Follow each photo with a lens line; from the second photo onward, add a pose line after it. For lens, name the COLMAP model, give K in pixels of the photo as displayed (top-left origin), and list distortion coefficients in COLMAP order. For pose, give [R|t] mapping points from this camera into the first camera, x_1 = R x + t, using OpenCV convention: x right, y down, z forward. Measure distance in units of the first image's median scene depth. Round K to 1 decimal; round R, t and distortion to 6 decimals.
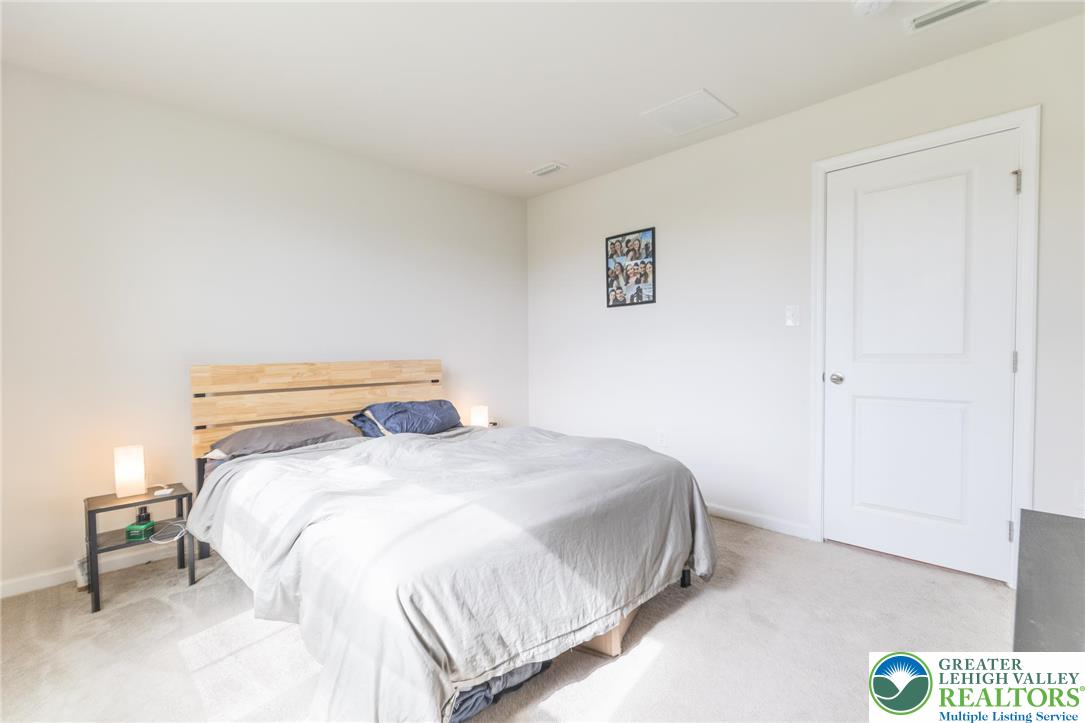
lens RADIAL K [[500.9, 0, 542.4], [0, 500.9, 361.9], [0, 0, 1]] dist [0.002289, 0.000098]
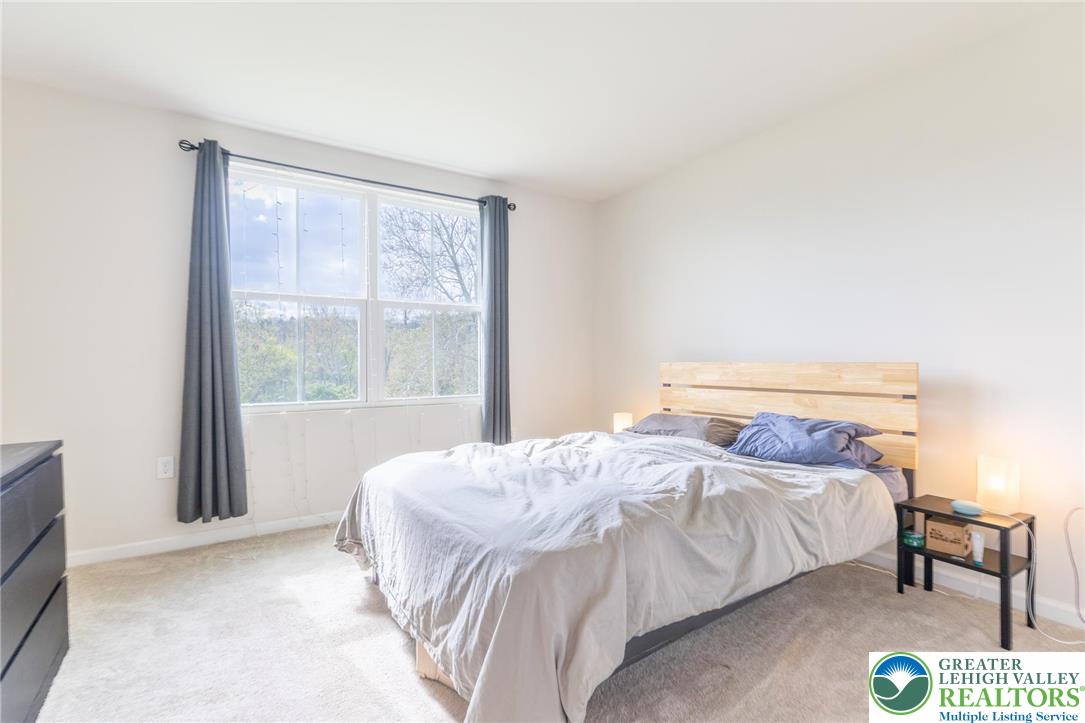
lens RADIAL K [[500.9, 0, 542.1], [0, 500.9, 360.0], [0, 0, 1]] dist [0.002289, 0.000098]
pose [[-0.188866, 0.012766, -0.981920, 0.551321], [-0.013451, 0.999788, 0.015586, -0.012648], [0.981911, 0.016151, -0.188654, 0.752589]]
